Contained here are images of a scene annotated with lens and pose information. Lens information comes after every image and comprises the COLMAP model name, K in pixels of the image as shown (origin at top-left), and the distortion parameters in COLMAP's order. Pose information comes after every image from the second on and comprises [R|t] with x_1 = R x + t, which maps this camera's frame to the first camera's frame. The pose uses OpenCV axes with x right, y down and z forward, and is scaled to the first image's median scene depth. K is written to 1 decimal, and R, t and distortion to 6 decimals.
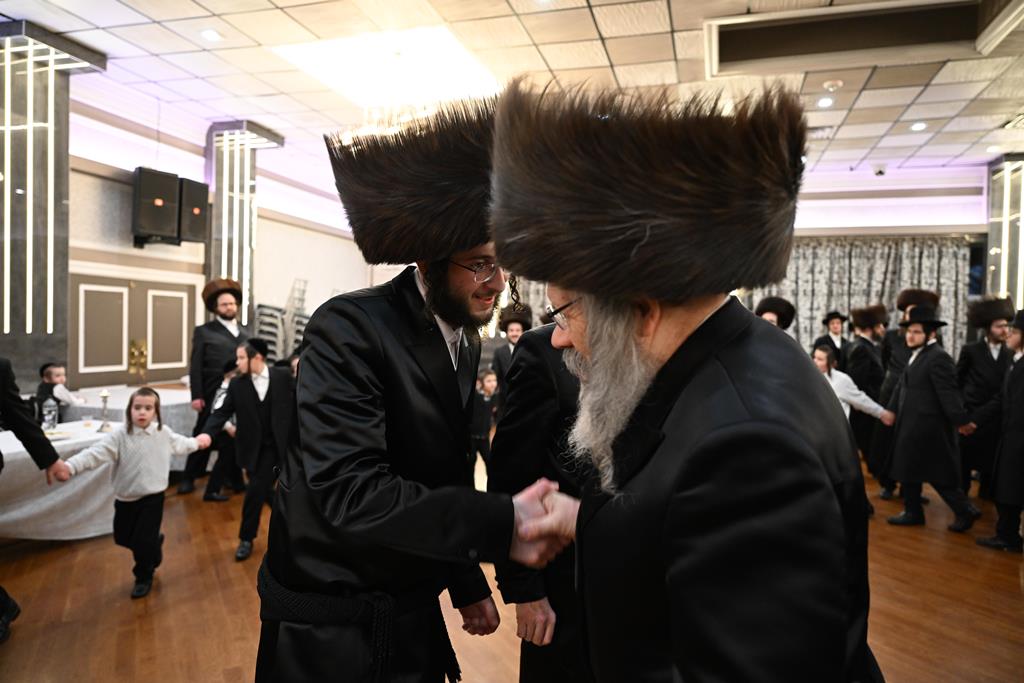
lens RADIAL K [[676.5, 0, 504.5], [0, 676.5, 346.8], [0, 0, 1]] dist [0.001649, -0.002709]
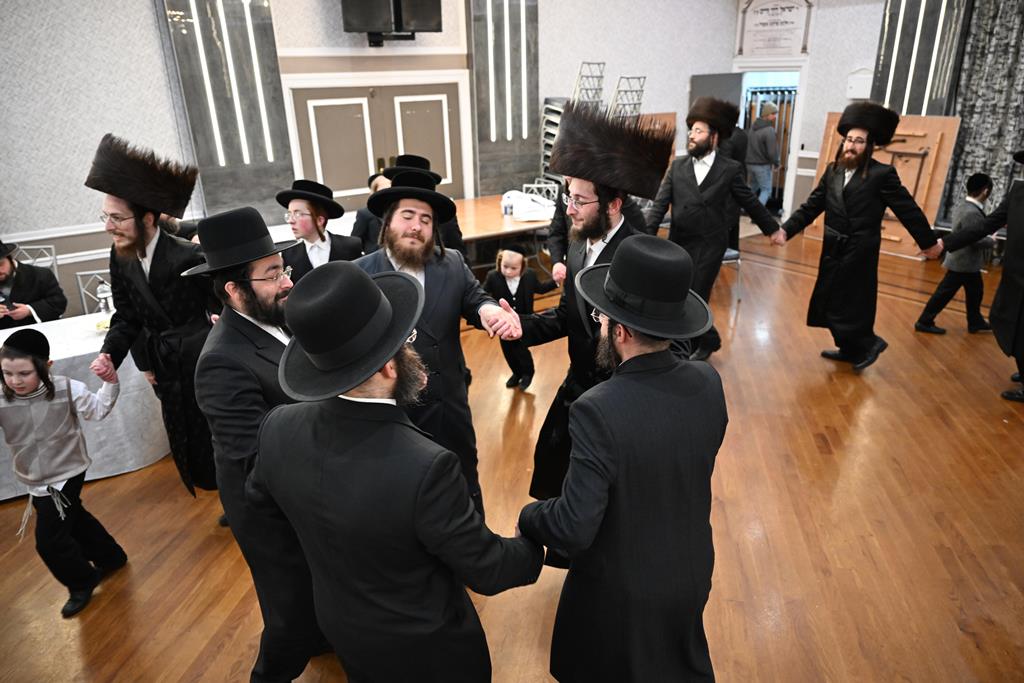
lens RADIAL K [[676.5, 0, 508.0], [0, 676.5, 328.3], [0, 0, 1]] dist [0.001649, -0.002709]
pose [[0.784063, 0.176432, -0.595077, 0.156074], [0.030367, 0.946697, 0.320692, -0.078457], [0.619938, -0.269513, 0.736912, 0.385462]]
